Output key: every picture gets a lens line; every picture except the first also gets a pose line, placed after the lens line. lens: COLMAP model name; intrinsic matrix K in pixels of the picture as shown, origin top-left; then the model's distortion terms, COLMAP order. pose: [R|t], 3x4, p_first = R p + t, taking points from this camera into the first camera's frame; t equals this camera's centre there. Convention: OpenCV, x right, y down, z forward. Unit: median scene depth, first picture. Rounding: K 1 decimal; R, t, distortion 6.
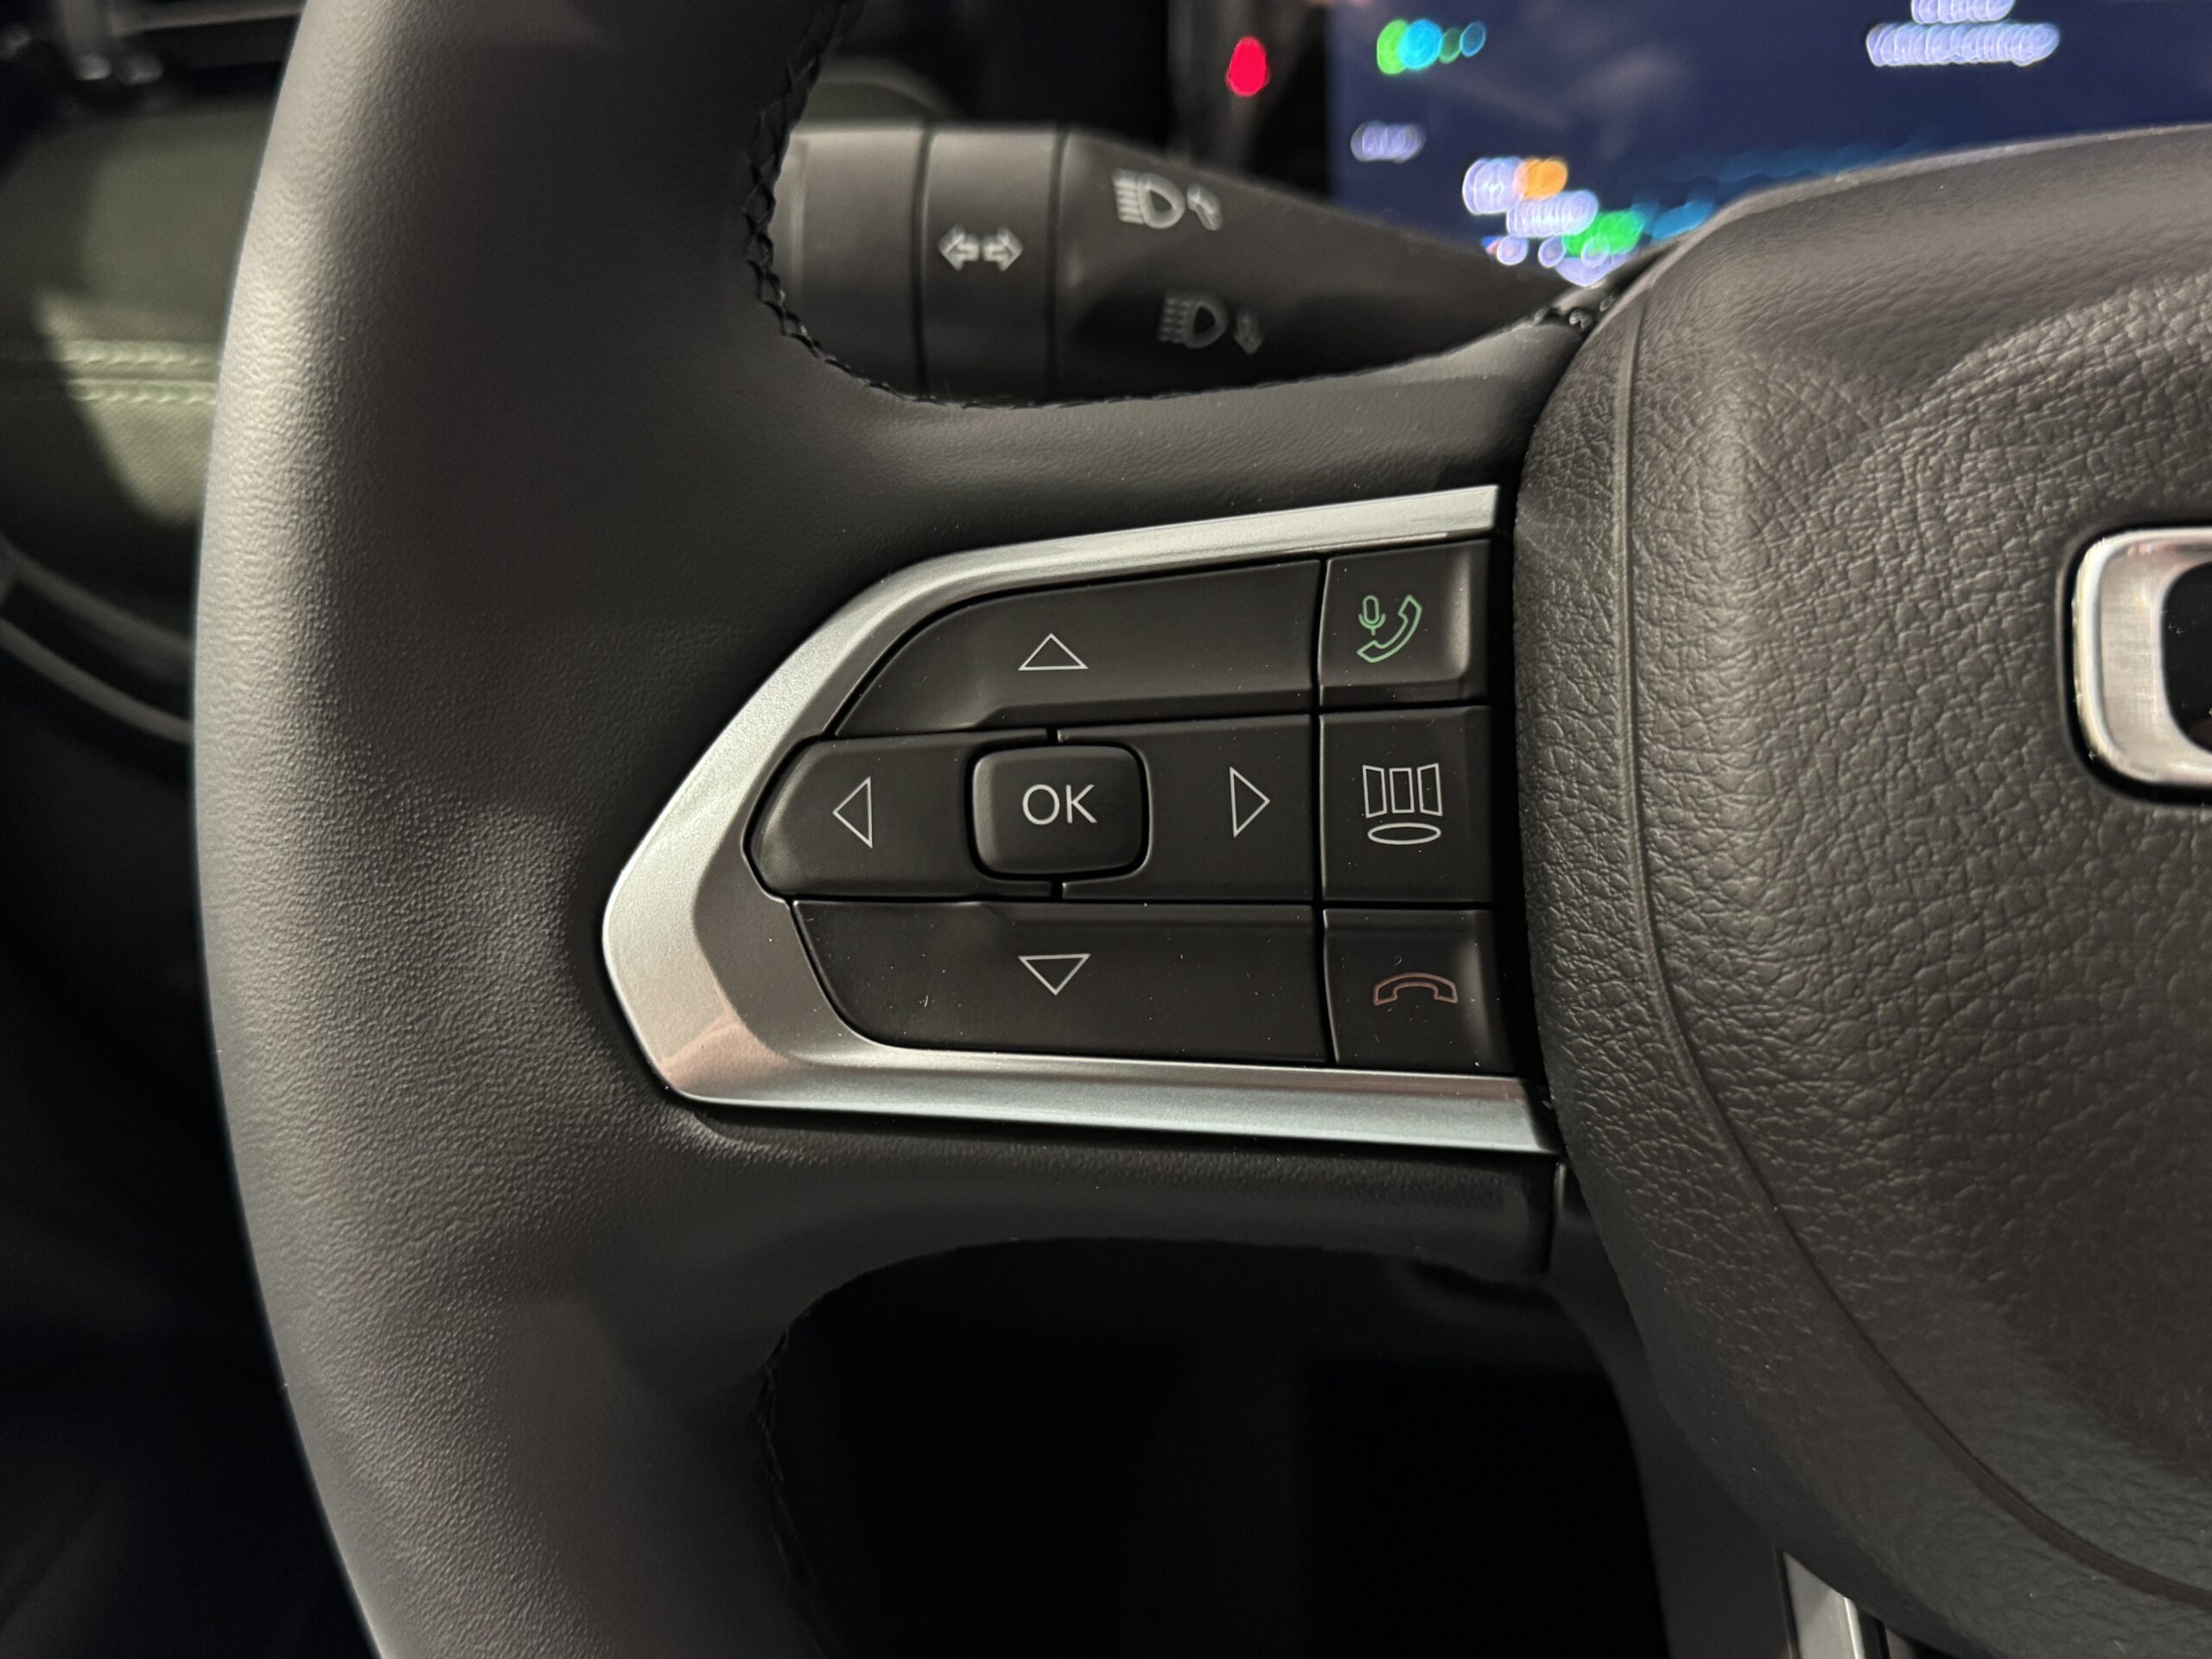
lens RADIAL K [[2292.3, 0, 1102.0], [0, 2292.3, 841.2], [0, 0, 1]] dist [0.050250, 0.000000]
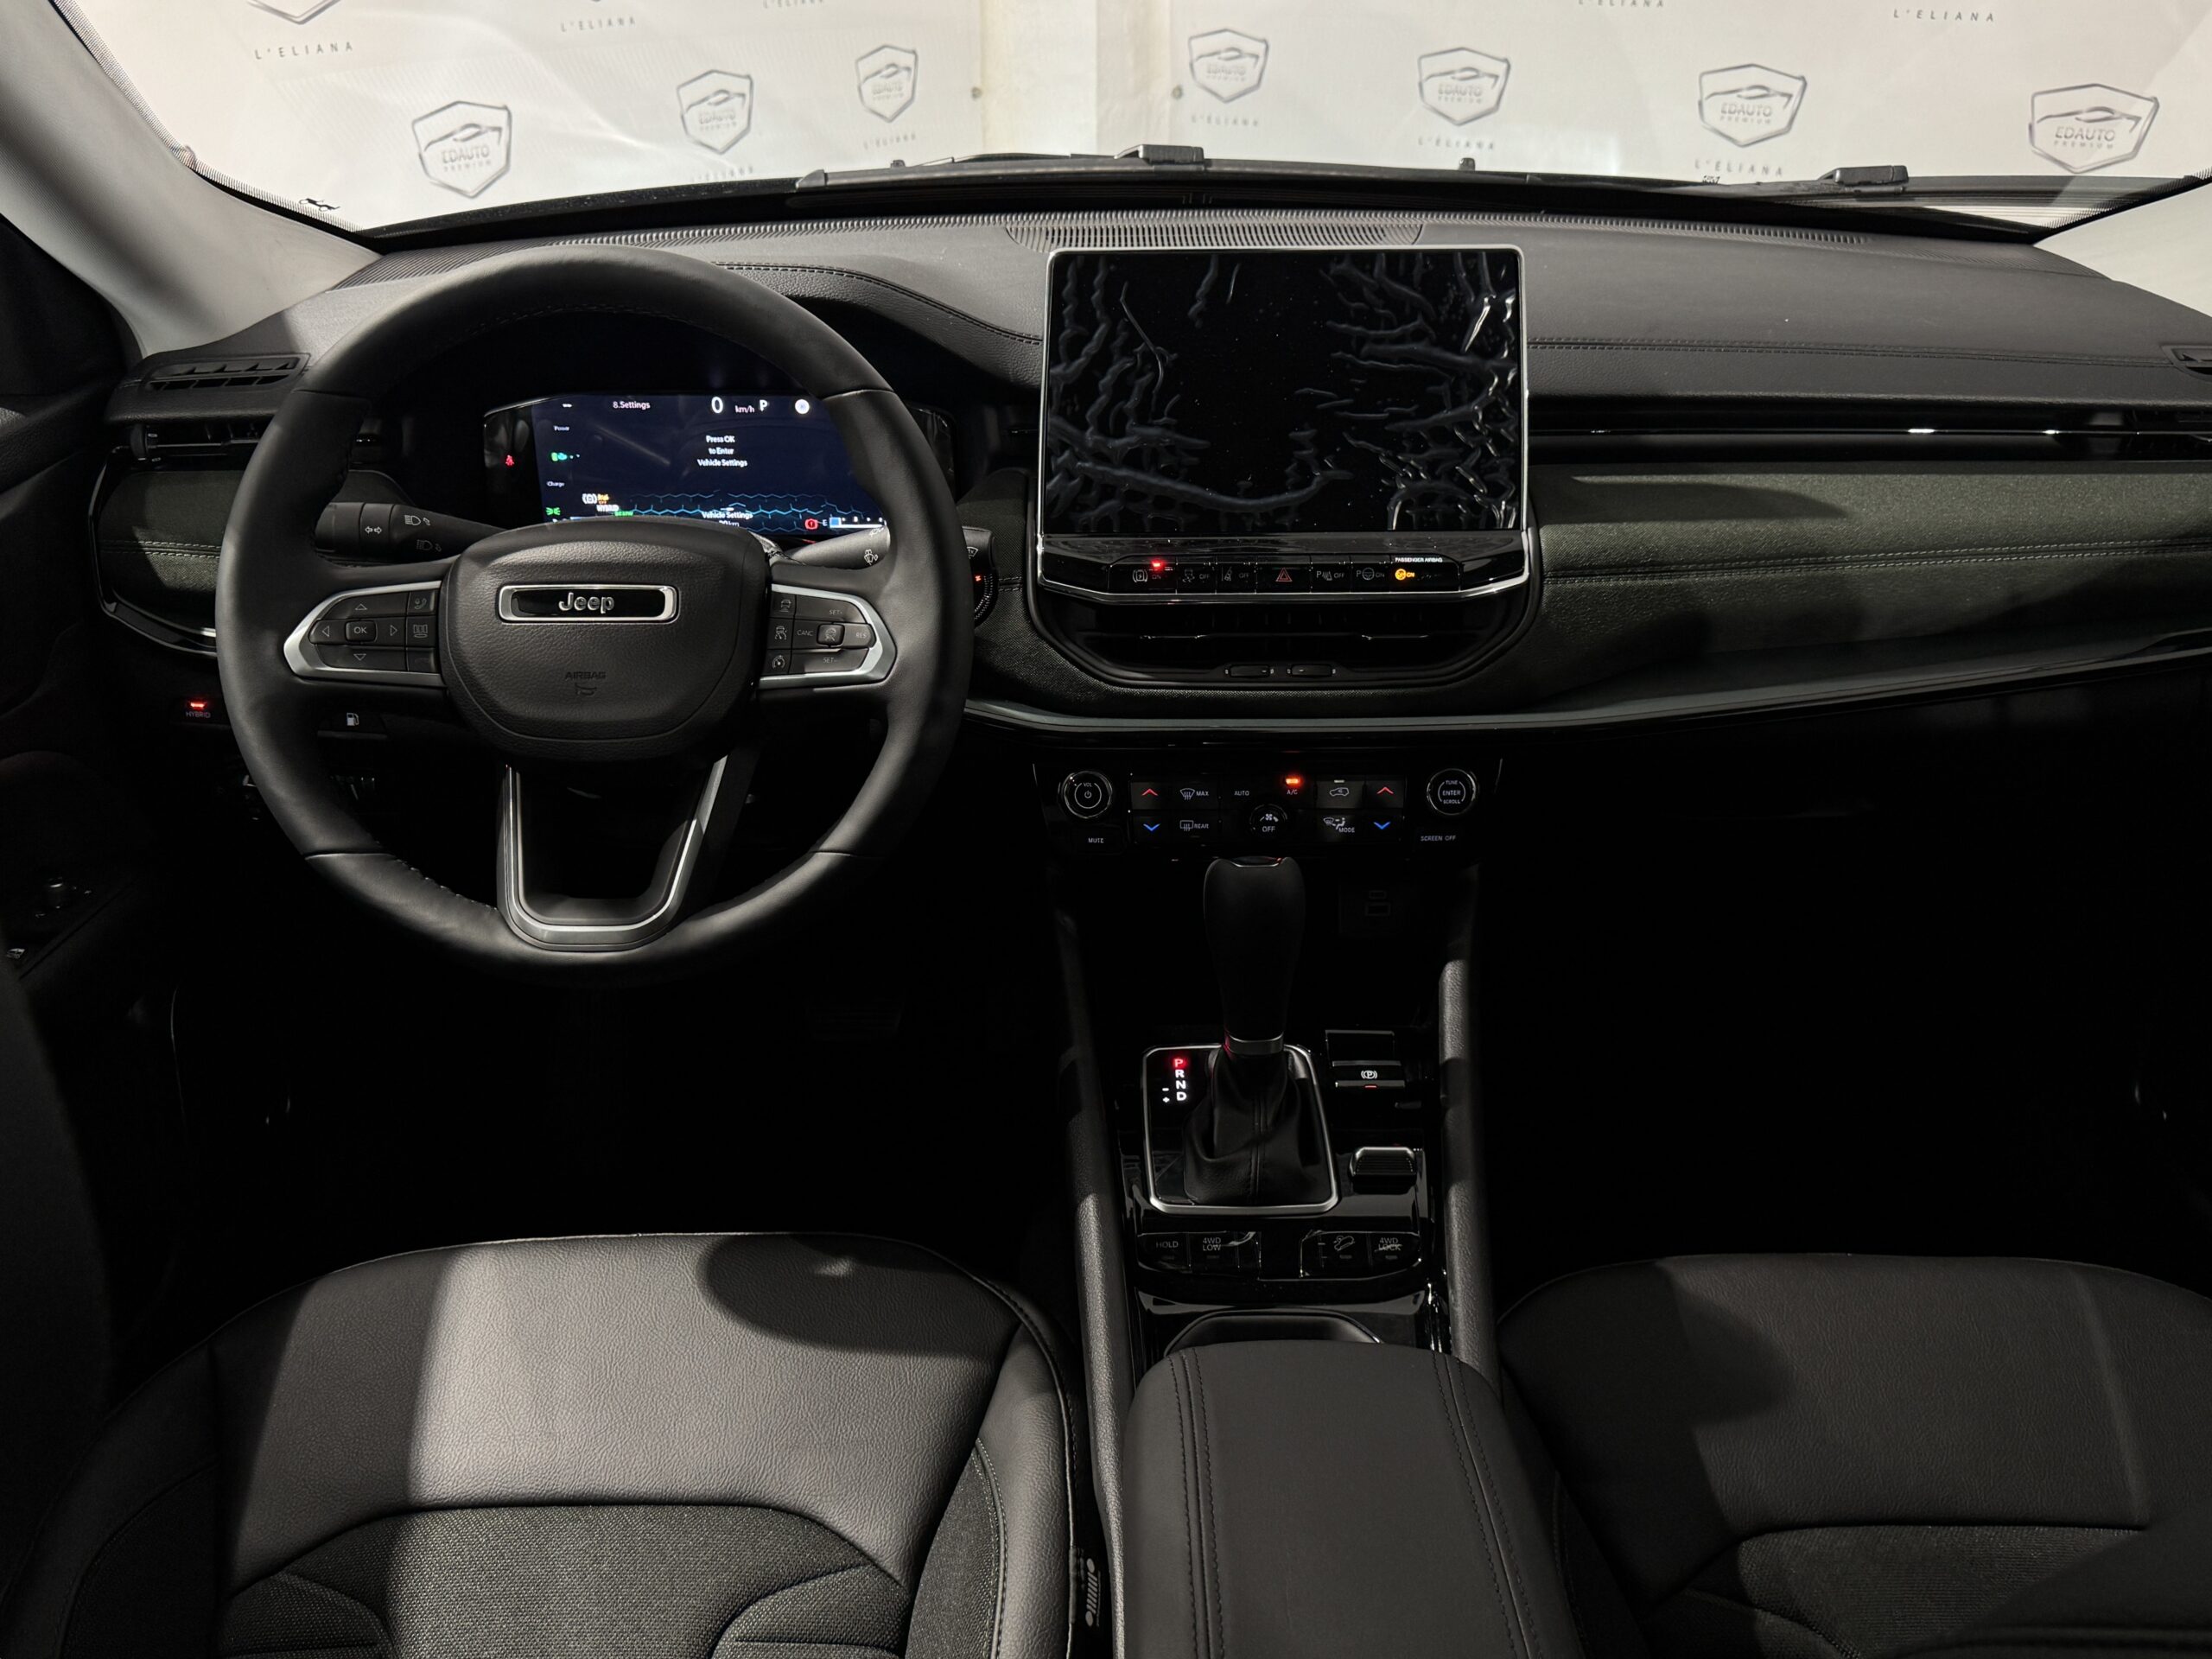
lens RADIAL K [[1823.2, 0, 1114.9], [0, 1823.2, 852.4], [0, 0, 1]] dist [0.092752, -0.145466]
pose [[0.985047, -0.016939, 0.171450, 1.124786], [0.017965, 0.999829, -0.004429, 0.643653], [-0.171346, 0.007443, 0.985183, -4.284179]]
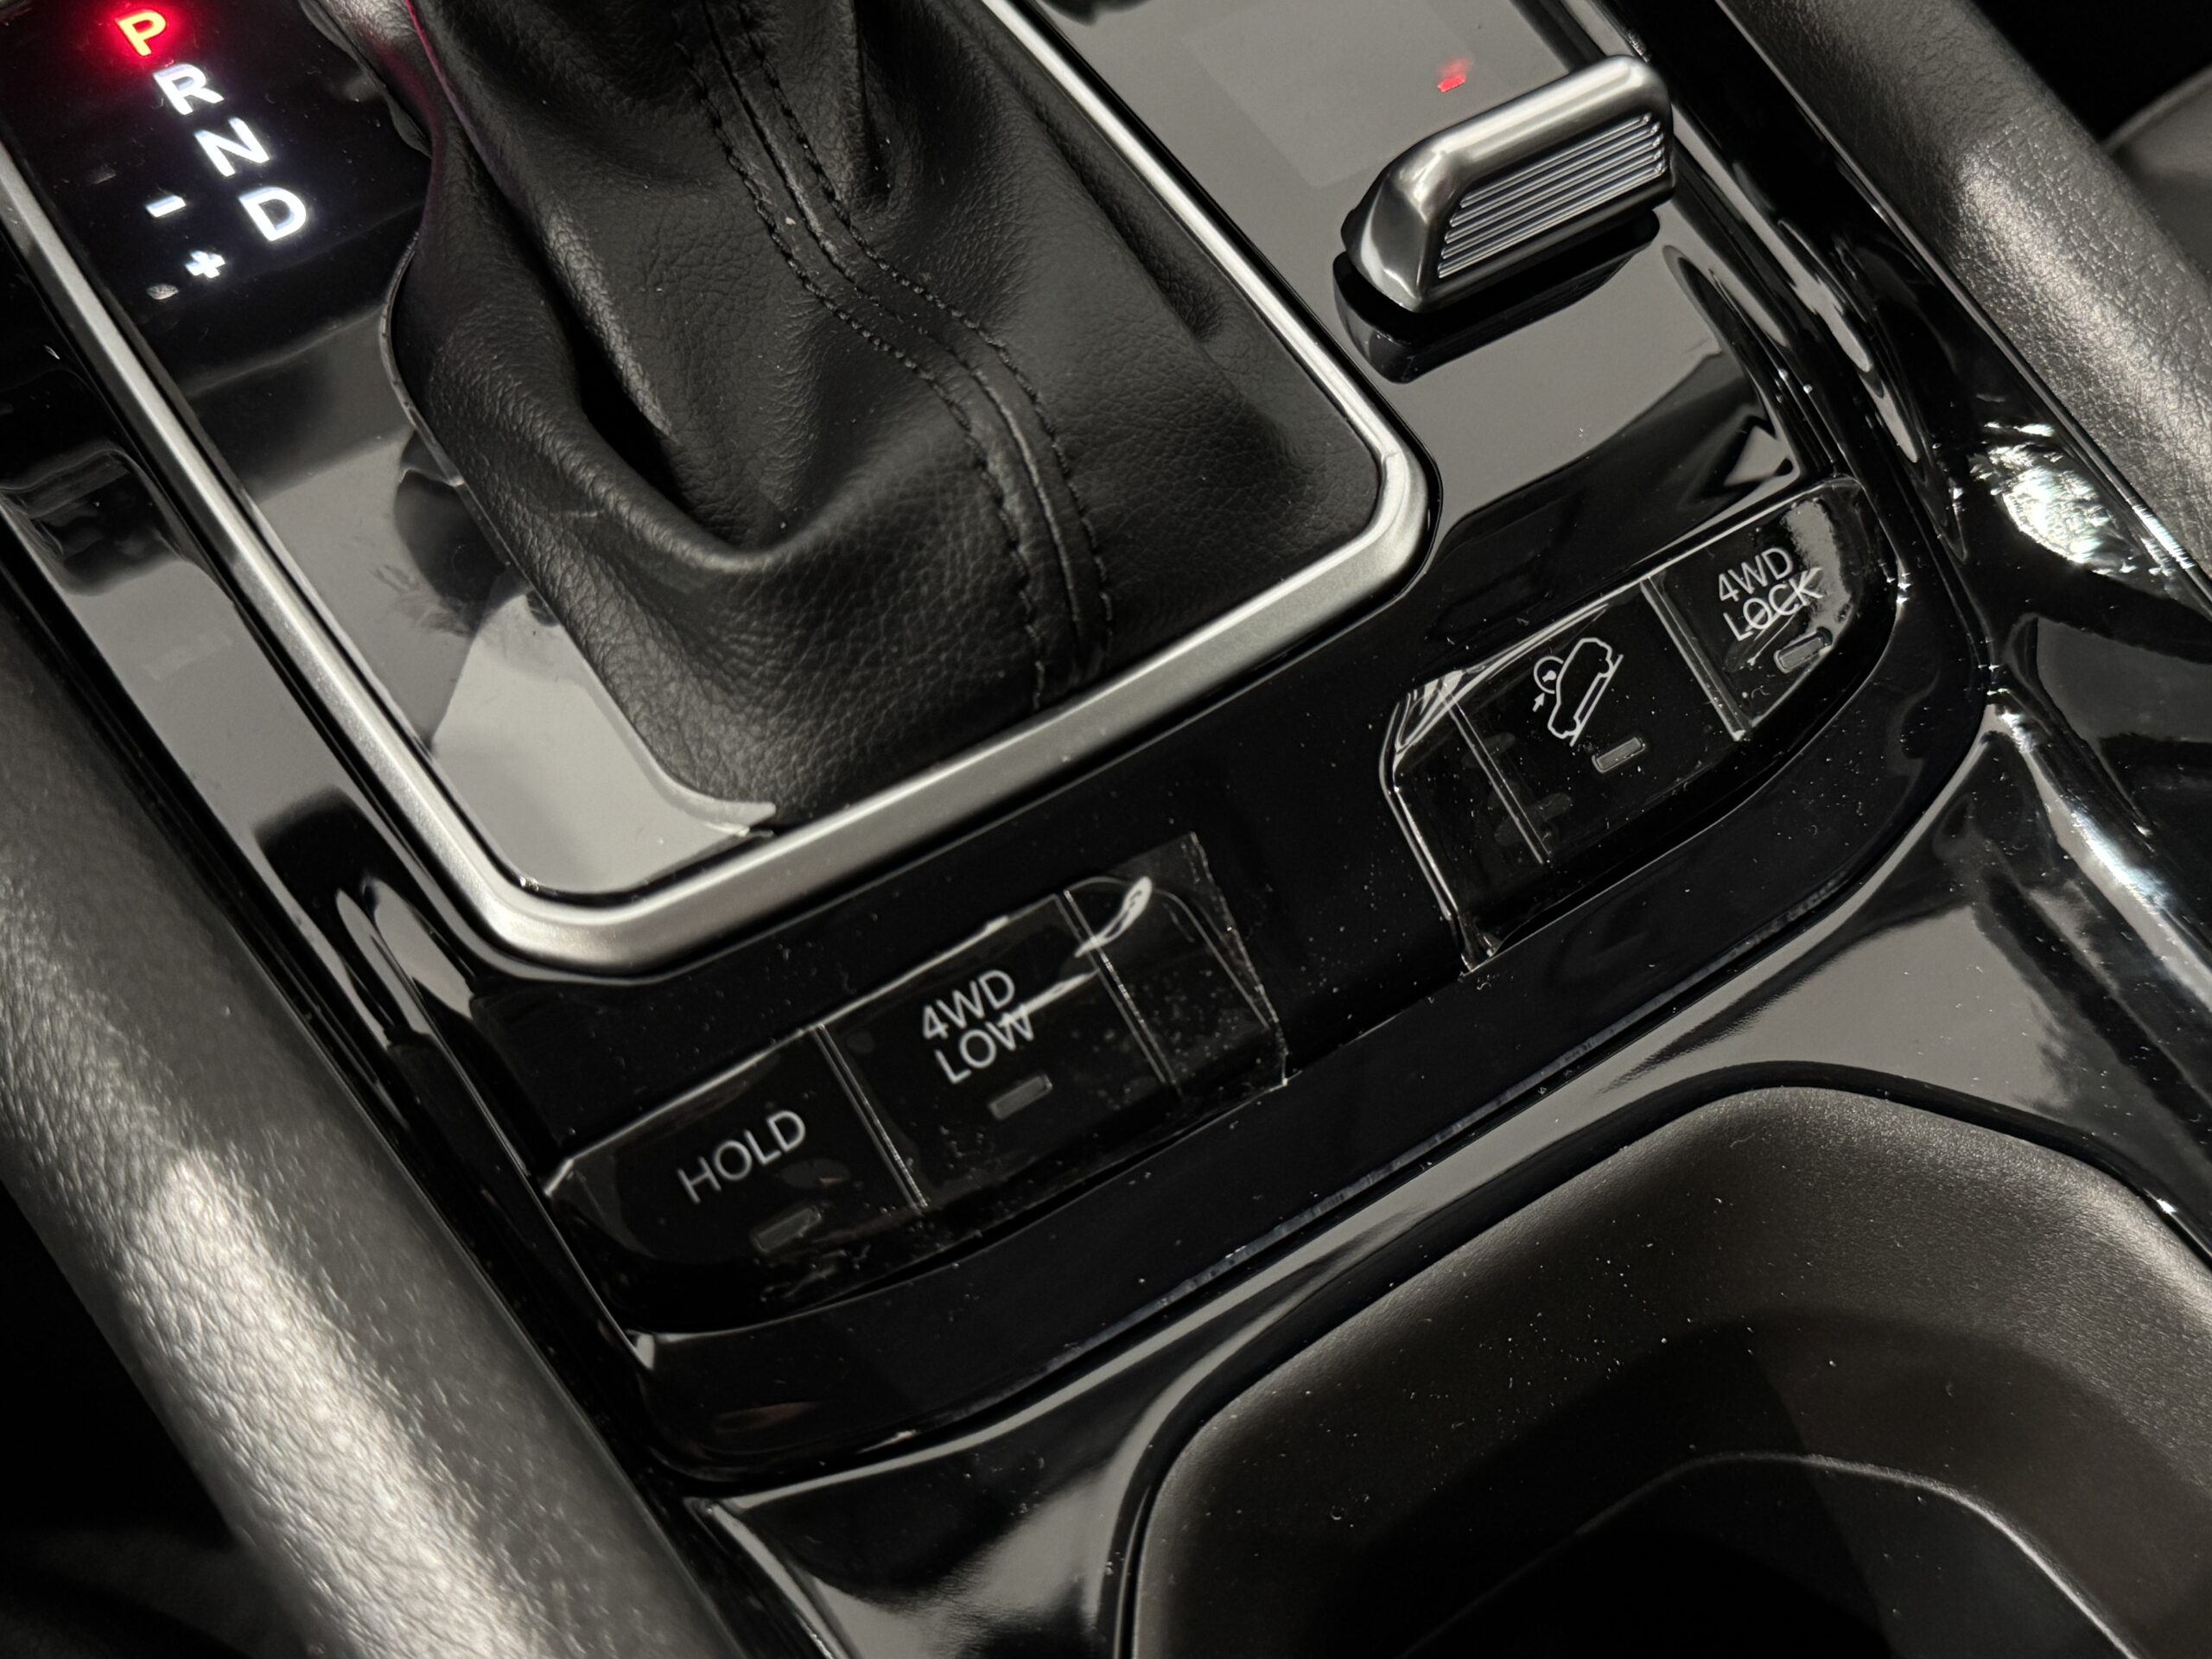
lens RADIAL K [[2664.9, 0, 1101.4], [0, 2664.9, 845.8], [0, 0, 1]] dist [0.010837, 0.000000]
pose [[0.725566, -0.499971, 0.472846, 1.735909], [0.243569, 0.829227, 0.503047, 1.032057], [-0.643606, -0.249823, 0.723436, -0.277703]]
